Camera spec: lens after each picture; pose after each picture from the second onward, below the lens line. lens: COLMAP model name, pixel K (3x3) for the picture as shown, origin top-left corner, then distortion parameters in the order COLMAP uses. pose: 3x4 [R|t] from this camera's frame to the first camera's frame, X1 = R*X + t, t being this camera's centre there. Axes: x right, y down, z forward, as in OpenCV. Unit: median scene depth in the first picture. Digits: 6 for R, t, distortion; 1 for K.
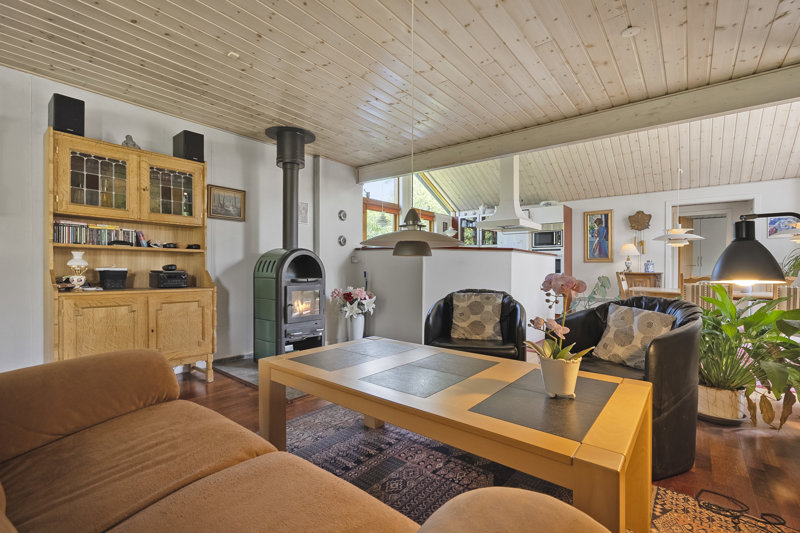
lens RADIAL K [[354.4, 0, 398.7], [0, 354.4, 267.5], [0, 0, 1]] dist [0.000153, -0.000048]
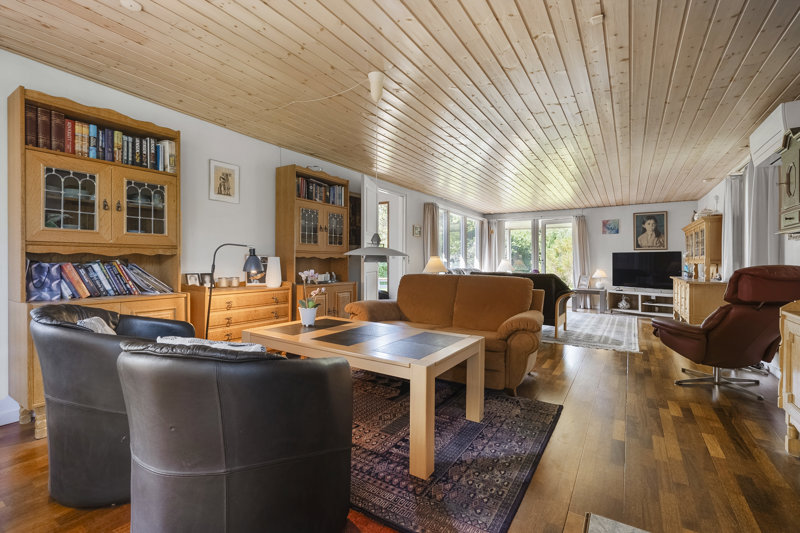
lens RADIAL K [[354.4, 0, 401.6], [0, 354.4, 259.6], [0, 0, 1]] dist [0.000153, -0.000048]
pose [[-0.994573, -0.010638, -0.103498, 0.078918], [-0.010802, 0.999941, 0.001029, -0.038925], [0.103481, 0.002141, -0.994629, 2.218545]]
